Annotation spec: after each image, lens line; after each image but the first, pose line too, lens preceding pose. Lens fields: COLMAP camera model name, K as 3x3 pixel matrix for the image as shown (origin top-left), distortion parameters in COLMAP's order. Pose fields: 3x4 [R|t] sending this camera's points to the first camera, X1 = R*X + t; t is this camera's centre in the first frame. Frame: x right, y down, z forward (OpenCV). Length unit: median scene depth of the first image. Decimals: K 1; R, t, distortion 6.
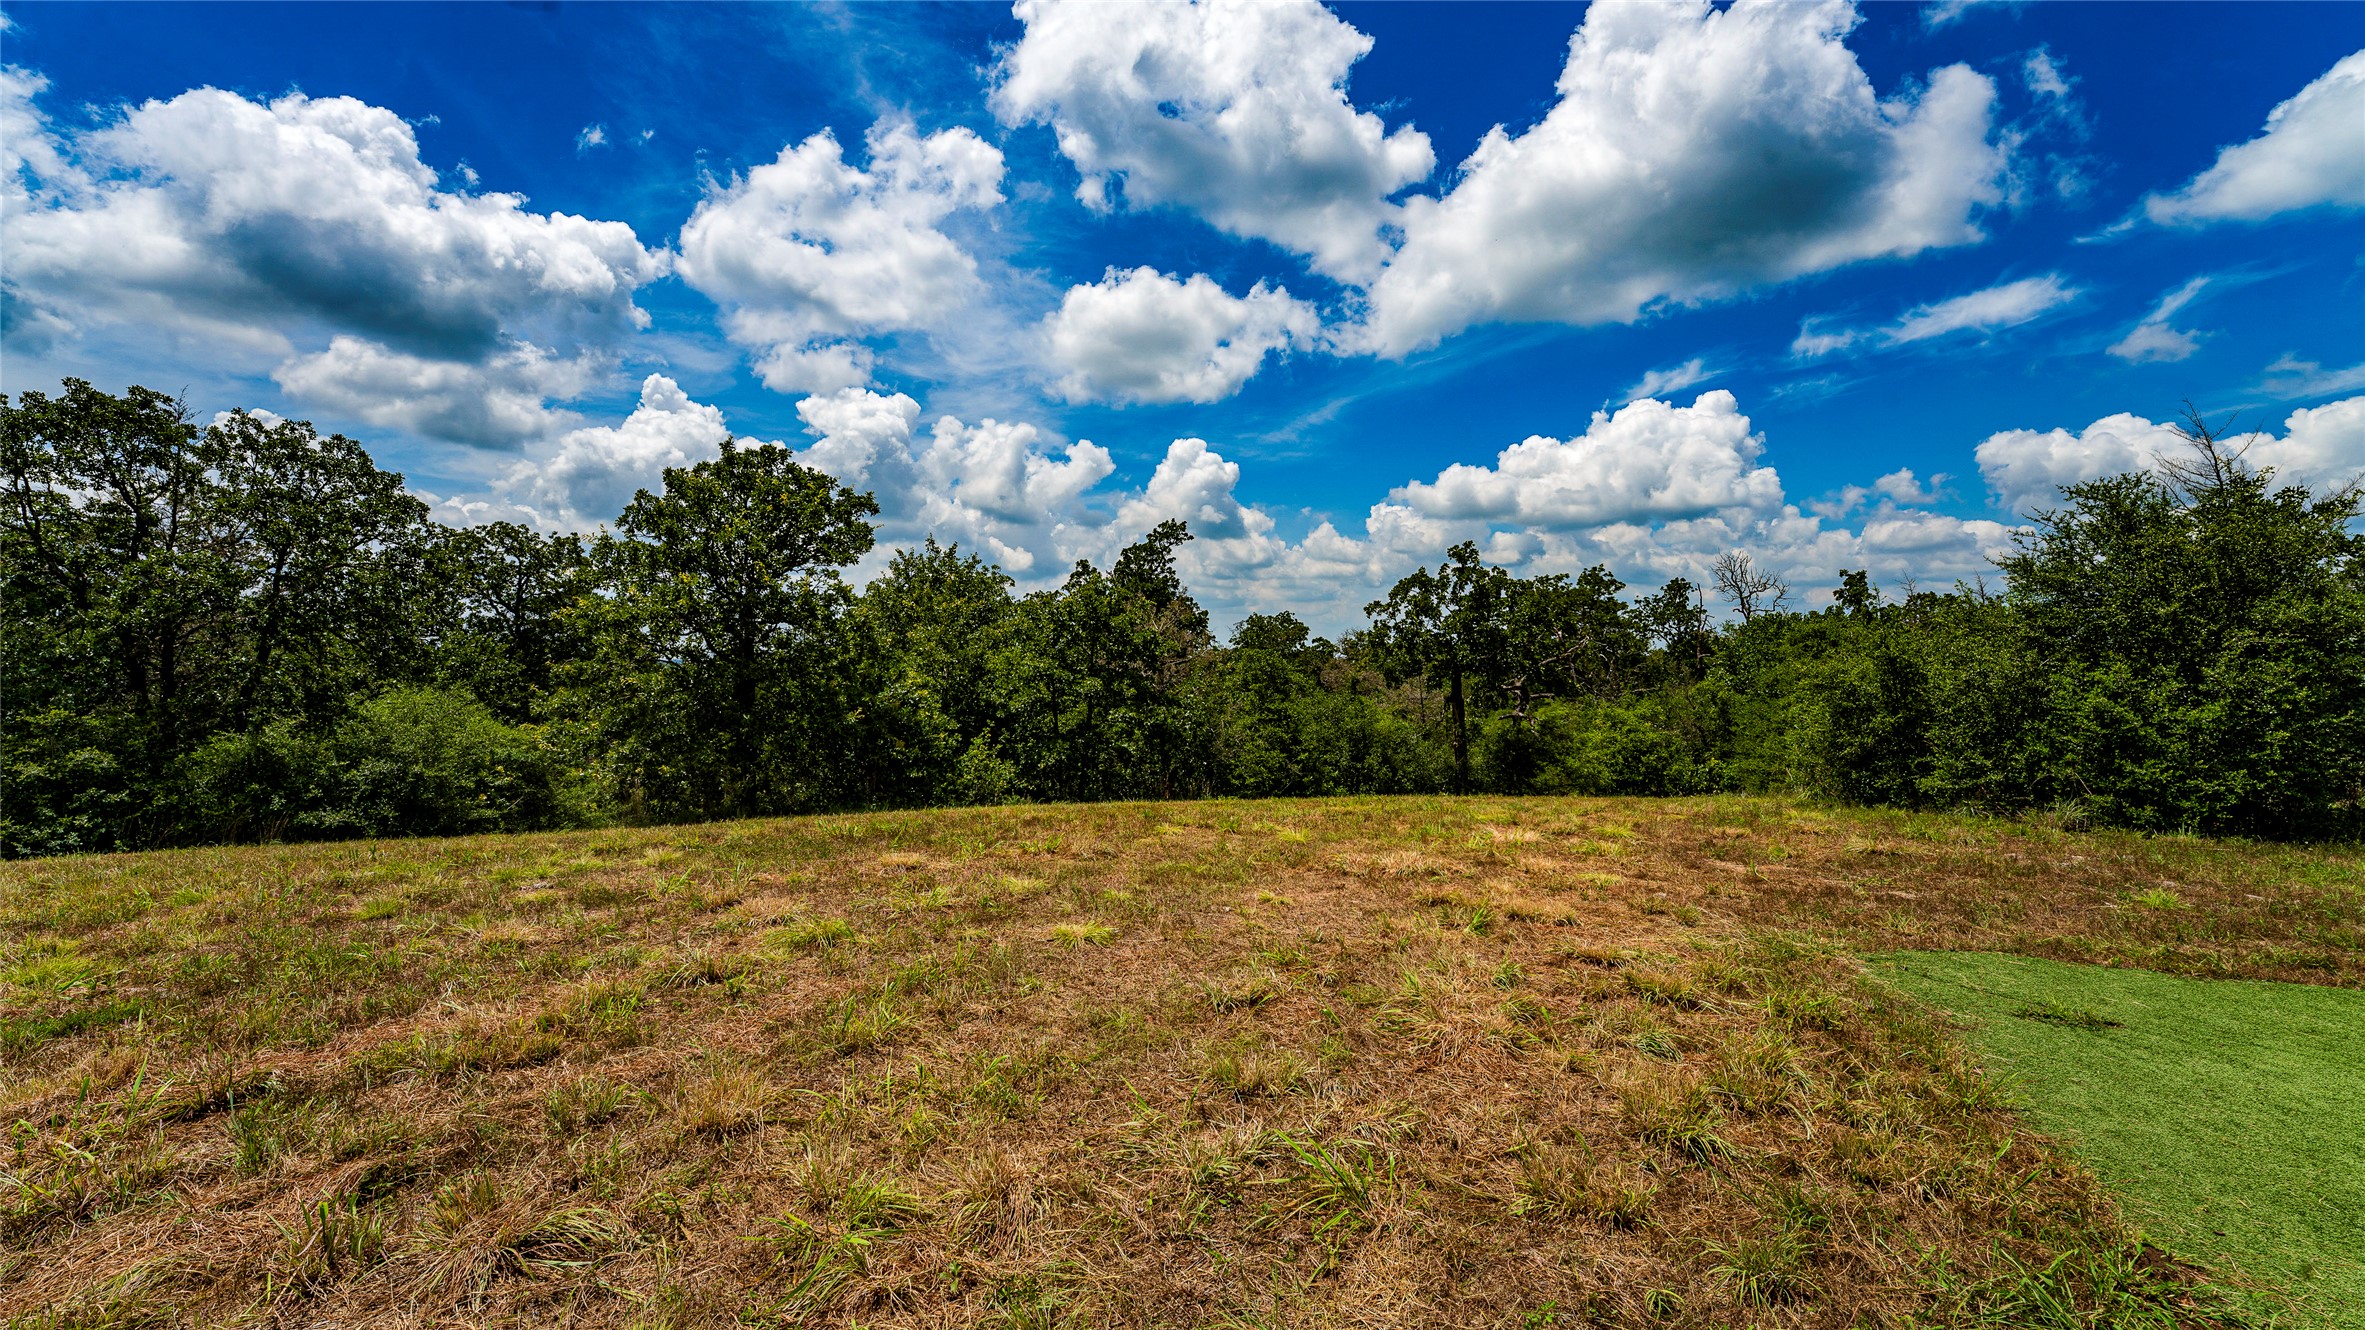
lens RADIAL K [[964.1, 0, 1180.2], [0, 964.1, 666.5], [0, 0, 1]] dist [-0.019975, 0.001221]
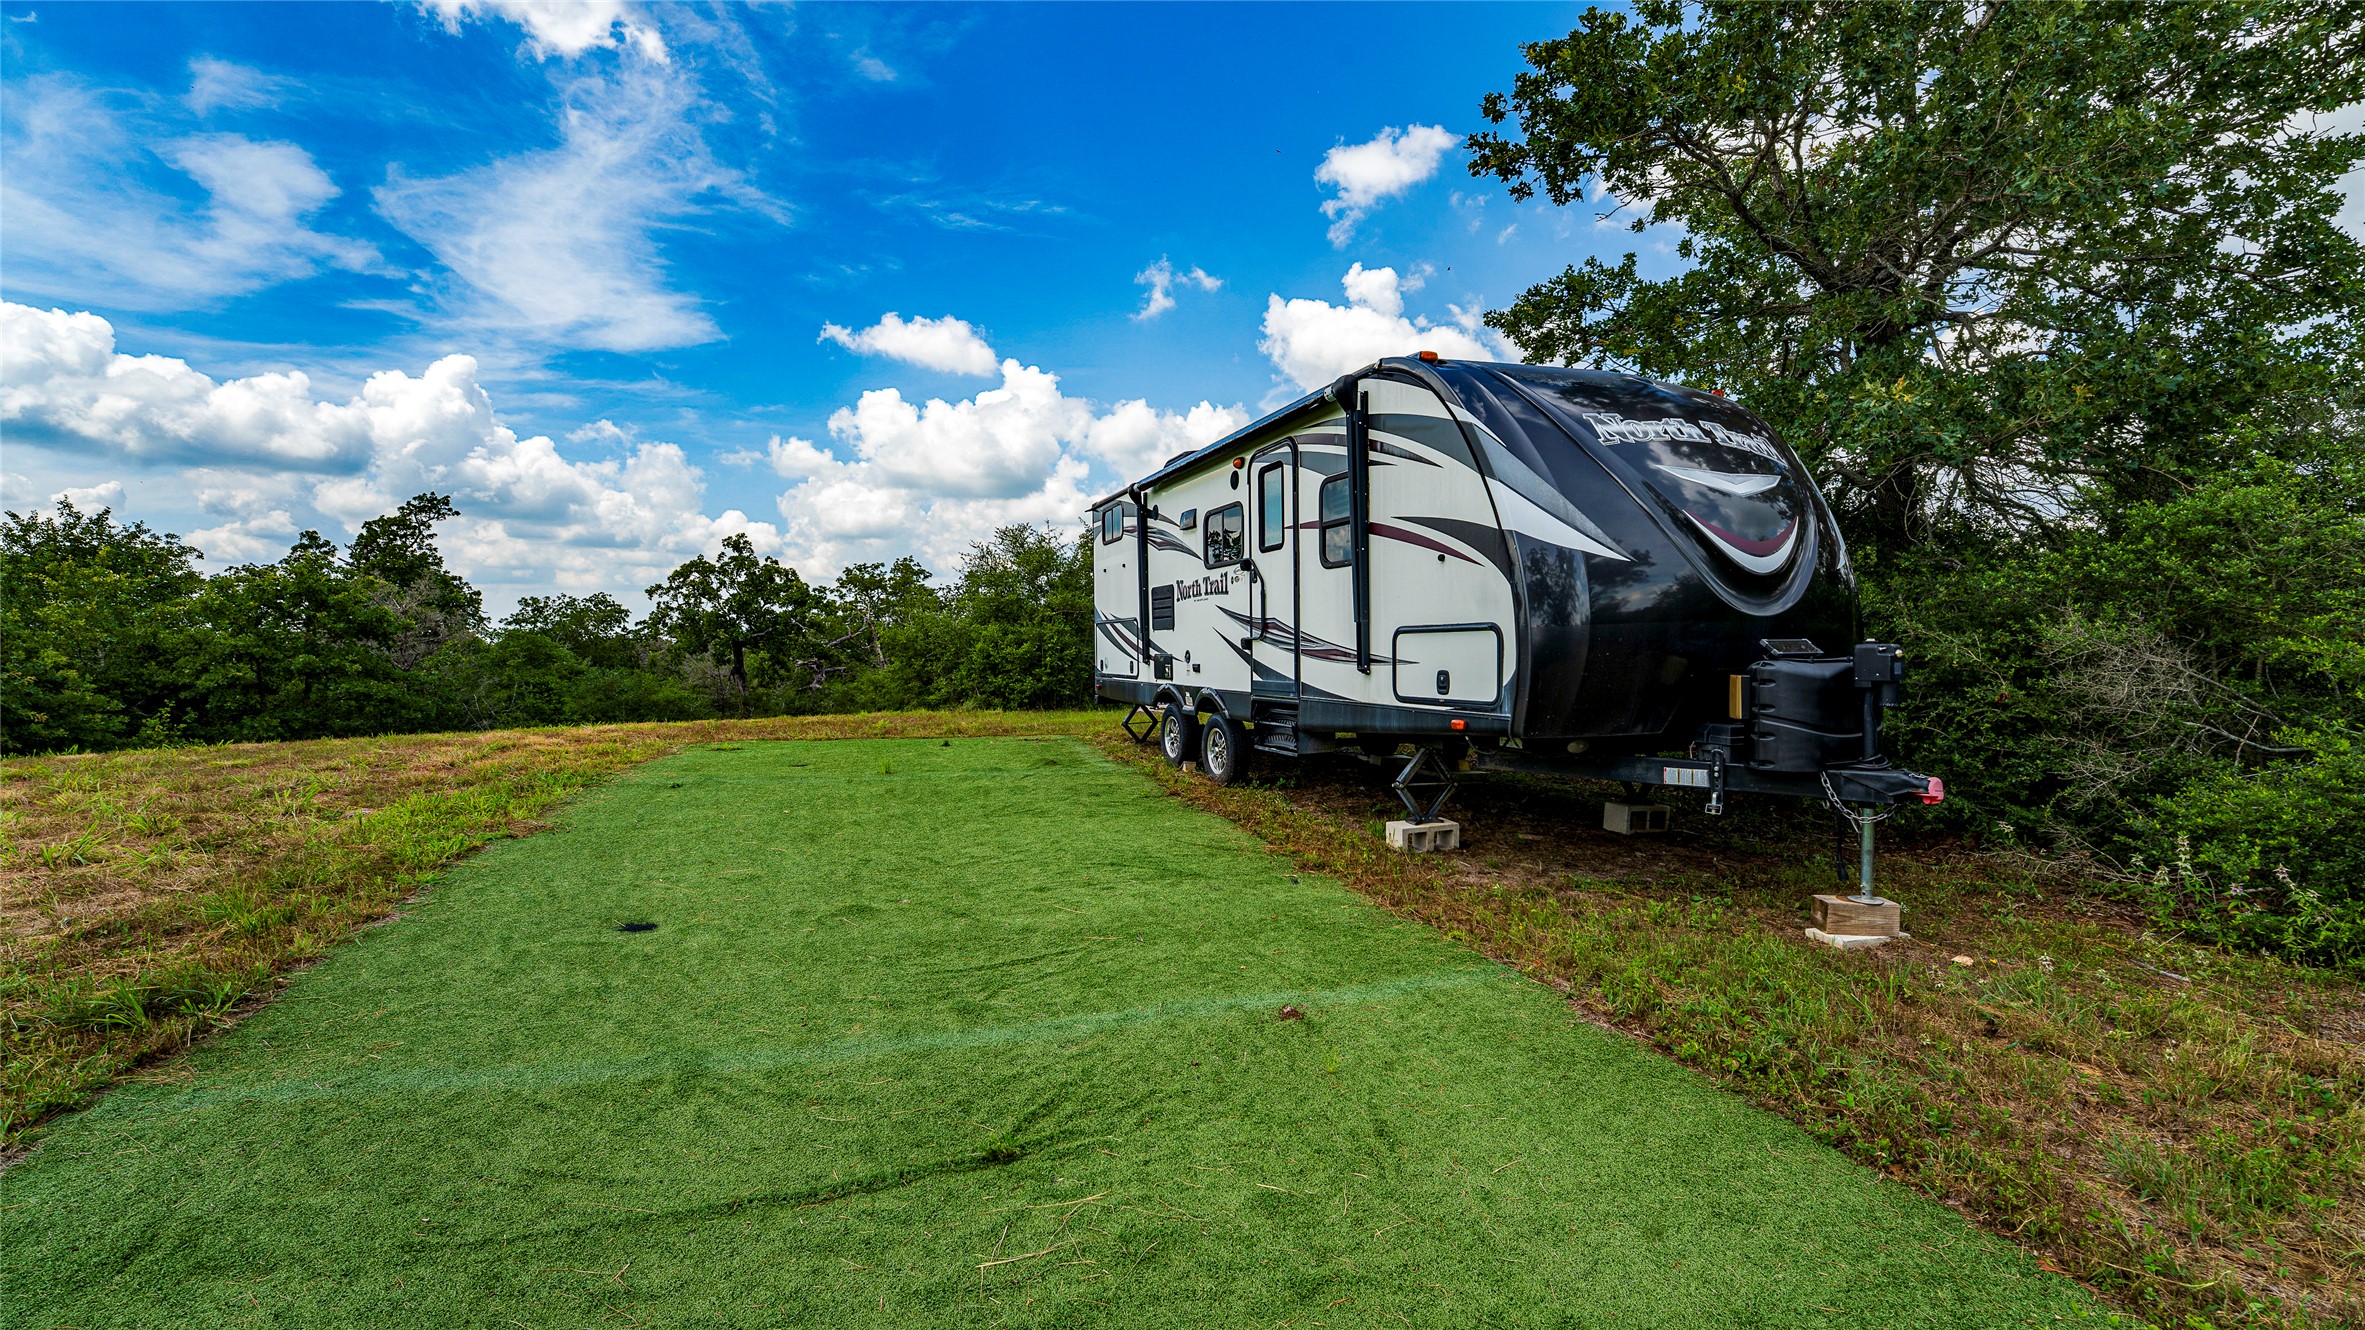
lens RADIAL K [[964.1, 0, 1182.3], [0, 964.1, 675.3], [0, 0, 1]] dist [-0.019975, 0.001221]
pose [[0.811204, -0.032478, 0.583860, 0.049592], [0.018021, 0.999371, 0.030553, 0.013348], [-0.584485, -0.014263, 0.811279, -0.239852]]
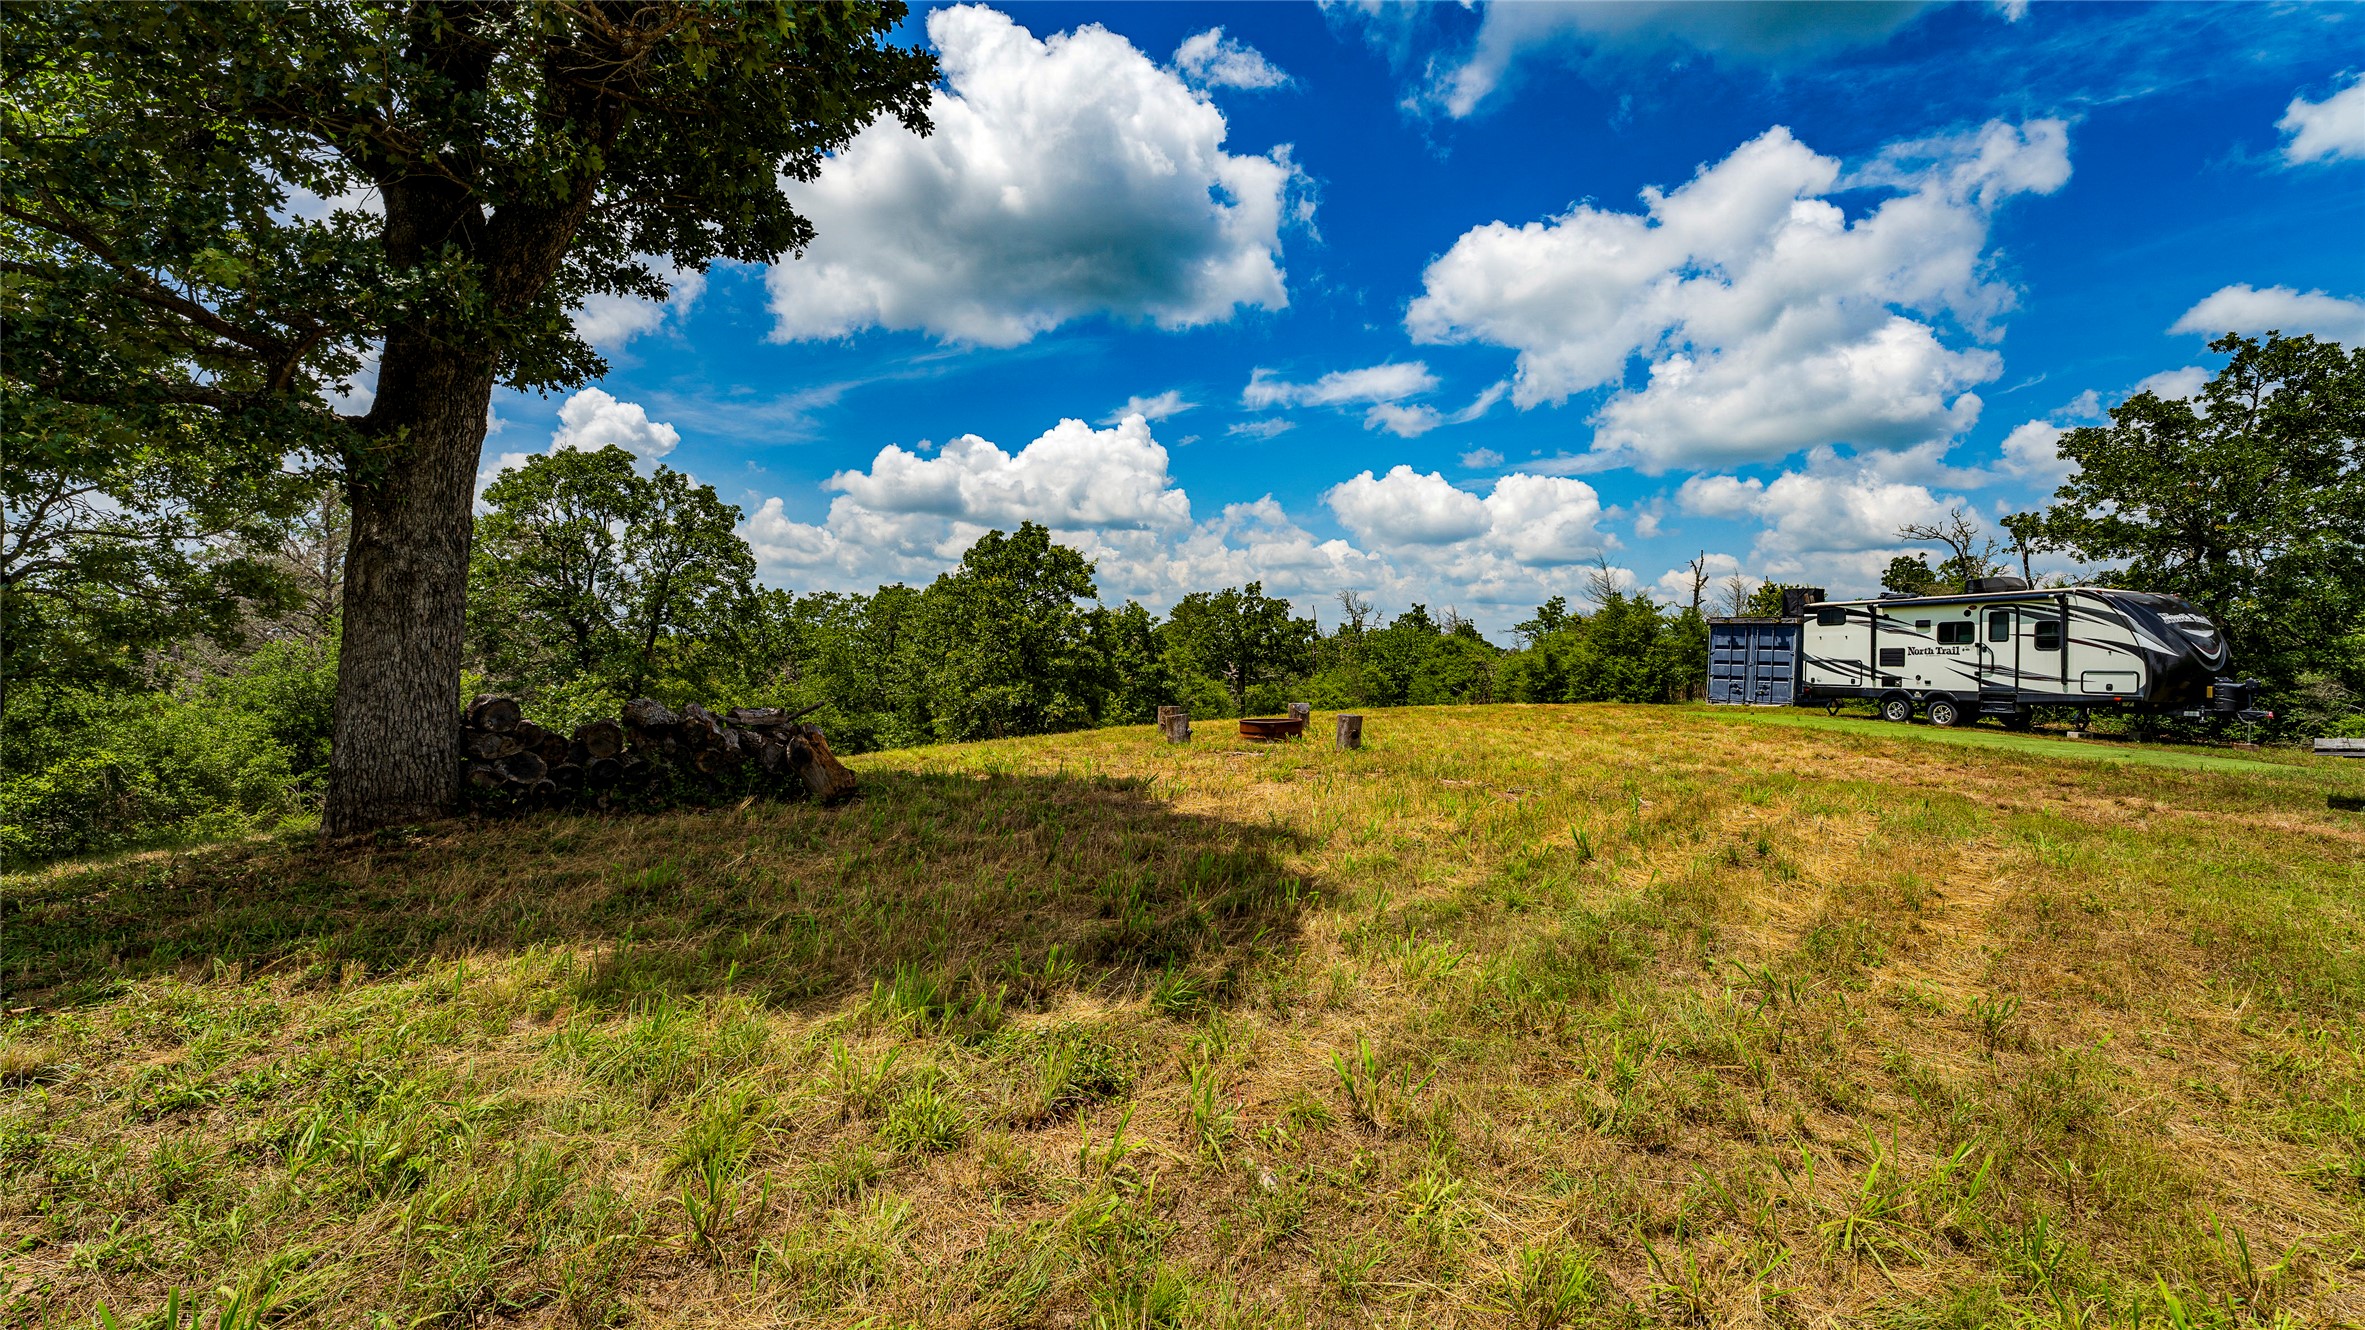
lens RADIAL K [[964.1, 0, 1195.1], [0, 964.1, 643.1], [0, 0, 1]] dist [-0.019975, 0.001221]
pose [[0.869258, 0.005584, 0.494328, -0.598986], [0.003922, 0.999827, -0.018190, 0.001639], [-0.494344, 0.017750, 0.869085, -0.359042]]
